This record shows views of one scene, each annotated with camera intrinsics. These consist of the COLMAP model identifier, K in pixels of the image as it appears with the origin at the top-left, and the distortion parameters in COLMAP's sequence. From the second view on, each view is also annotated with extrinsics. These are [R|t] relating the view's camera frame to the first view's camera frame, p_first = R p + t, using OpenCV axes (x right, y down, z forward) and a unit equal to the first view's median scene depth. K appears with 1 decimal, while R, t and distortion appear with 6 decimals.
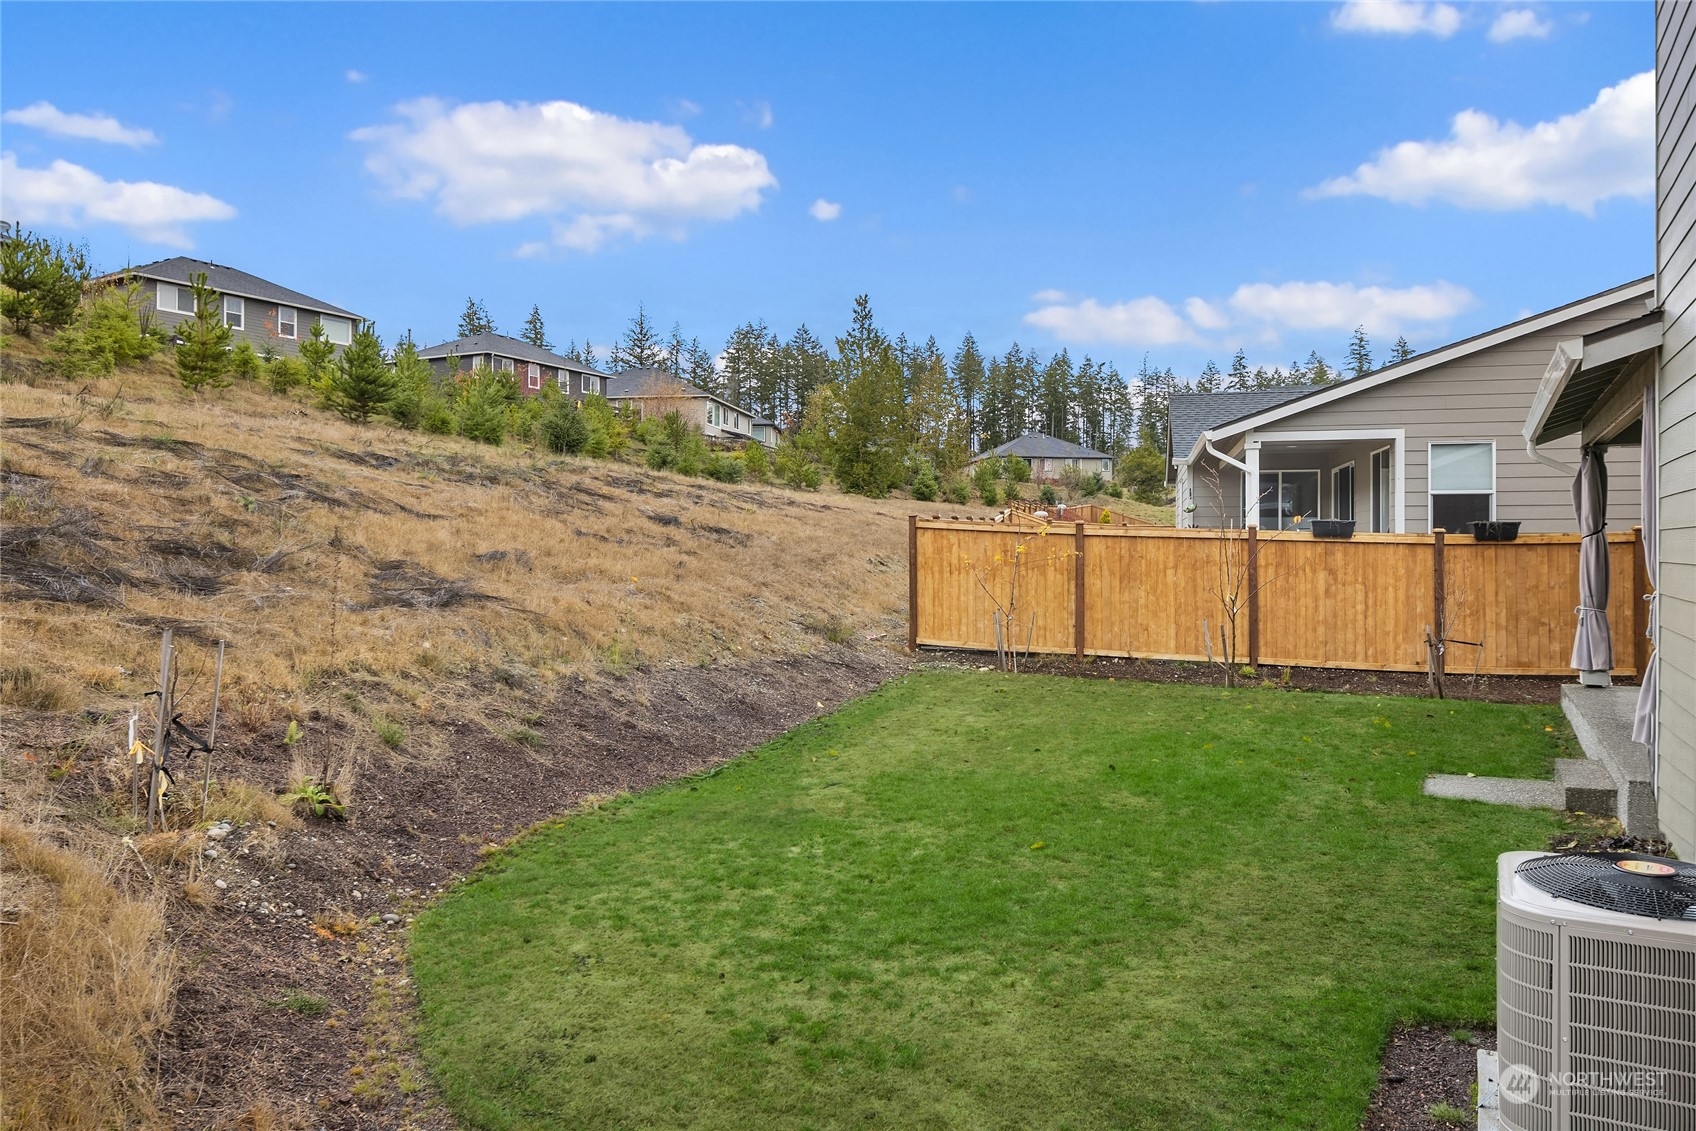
lens RADIAL K [[1202.9, 0, 846.3], [0, 1202.9, 563.7], [0, 0, 1]] dist [-0.000287, -0.000705]
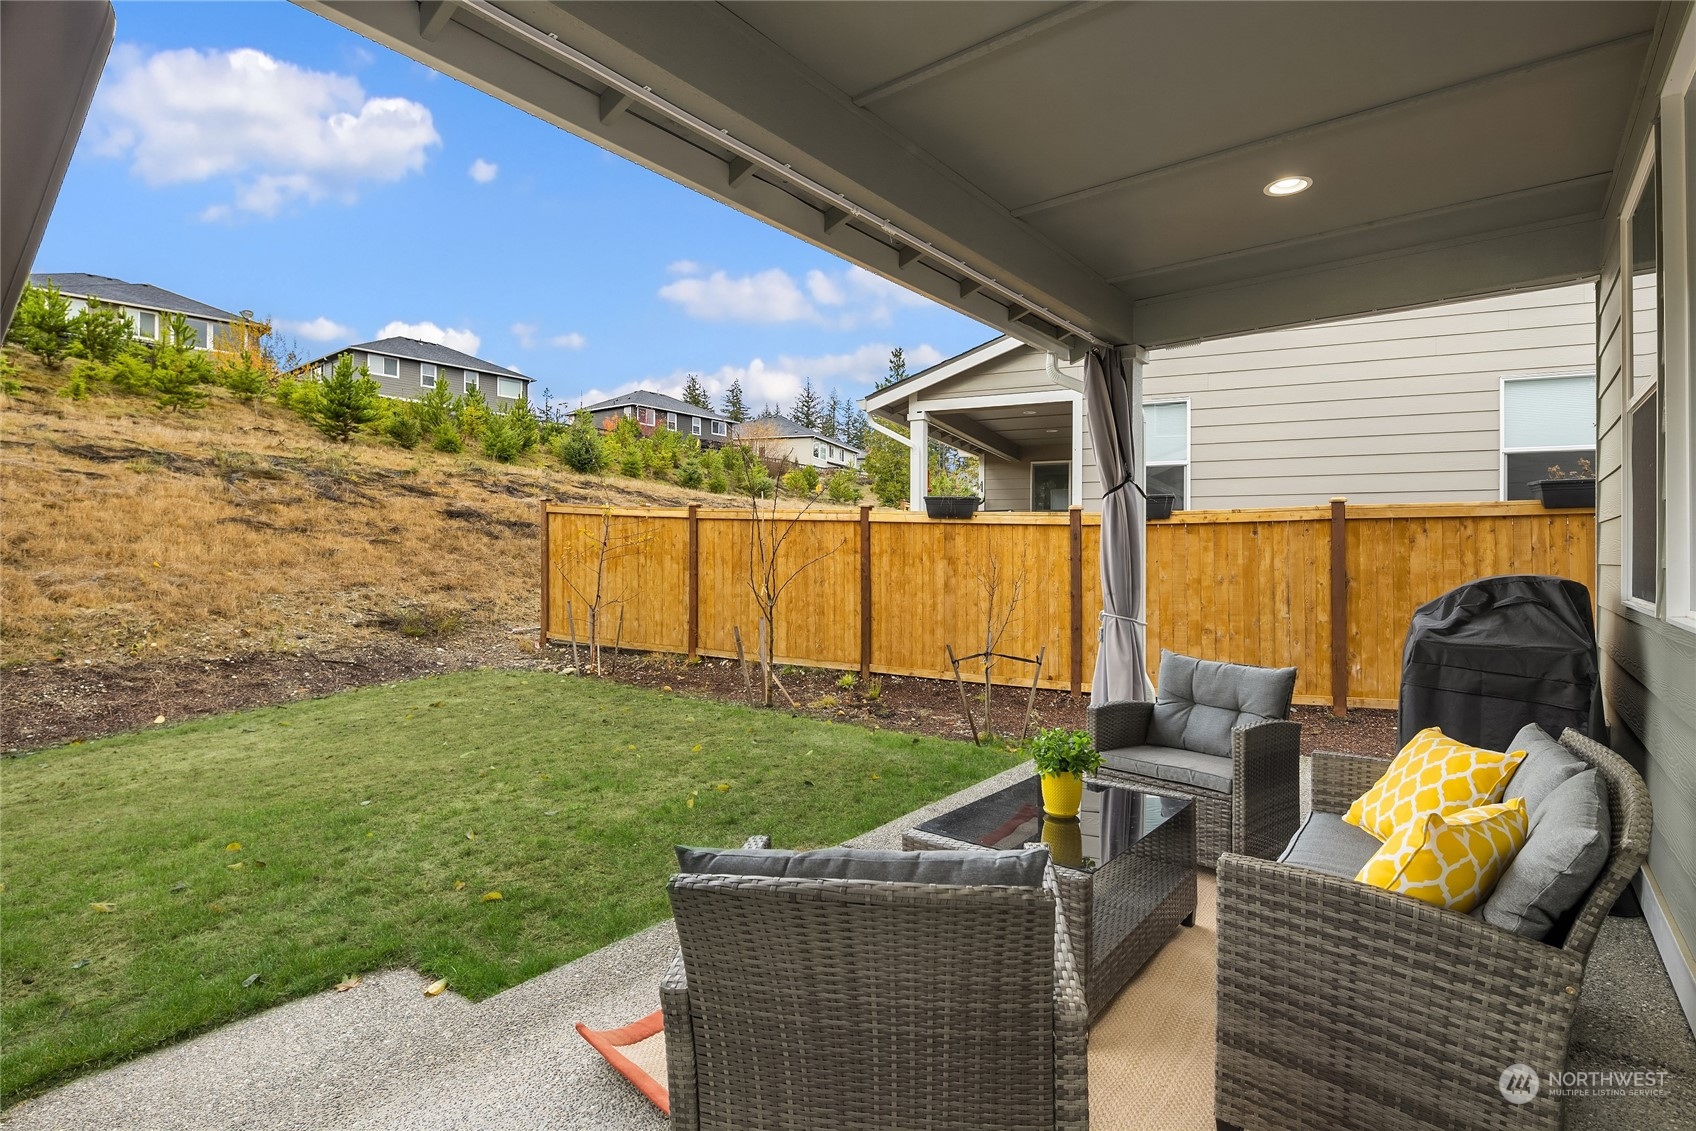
lens RADIAL K [[859.4, 0, 850.6], [0, 859.4, 560.3], [0, 0, 1]] dist [0.021670, 0.000046]
pose [[0.986368, 0.004099, -0.164503, 0.425587], [-0.005160, 0.999969, -0.006025, 0.010002], [0.164473, 0.006792, 0.986358, 0.413513]]
